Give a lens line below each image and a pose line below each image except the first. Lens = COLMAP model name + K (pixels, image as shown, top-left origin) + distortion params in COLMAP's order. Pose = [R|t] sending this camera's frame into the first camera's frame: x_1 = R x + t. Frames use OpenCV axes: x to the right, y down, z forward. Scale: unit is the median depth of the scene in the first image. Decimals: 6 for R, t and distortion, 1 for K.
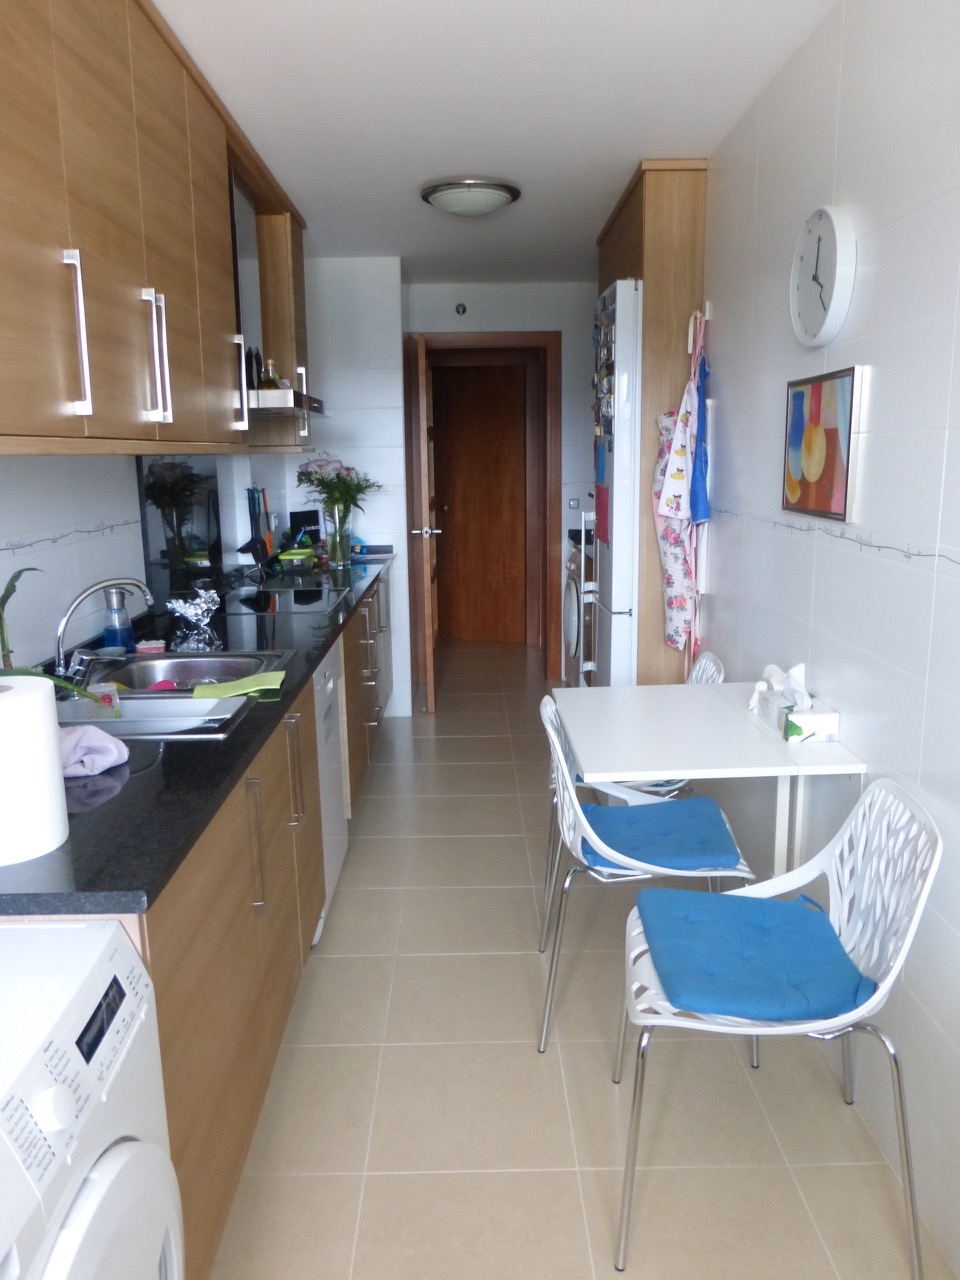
lens RADIAL K [[936.5, 0, 480.0], [0, 936.5, 640.0], [0, 0, 1]] dist [-0.048399, 0.015194]
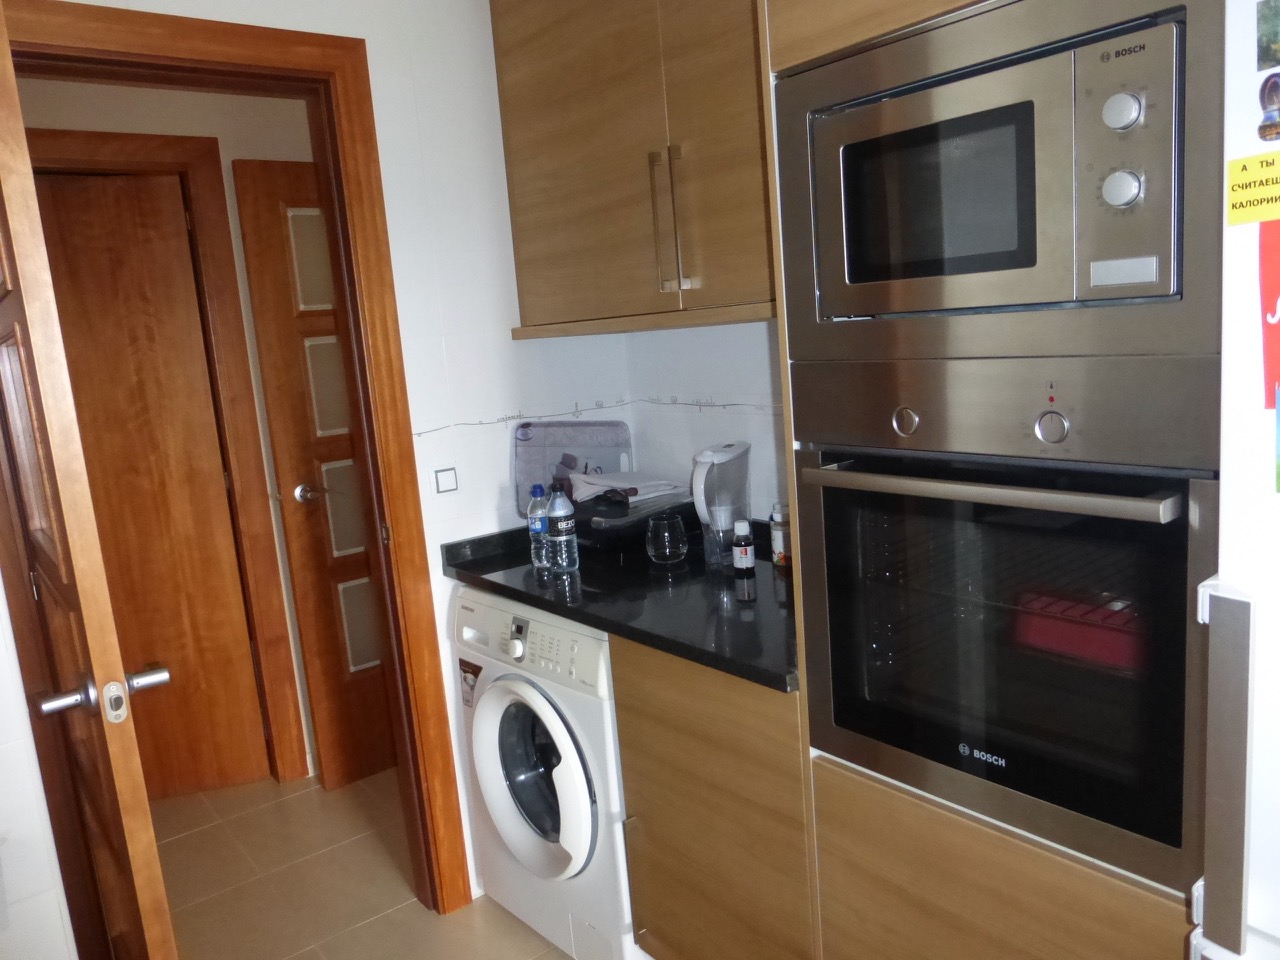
lens RADIAL K [[936.5, 0, 640.0], [0, 936.5, 480.0], [0, 0, 1]] dist [-0.048399, 0.015194]
pose [[0.786460, -0.148054, 0.599633, -0.062036], [0.190804, 0.981596, -0.007890, -0.104231], [-0.587430, 0.120617, 0.800236, 0.521732]]
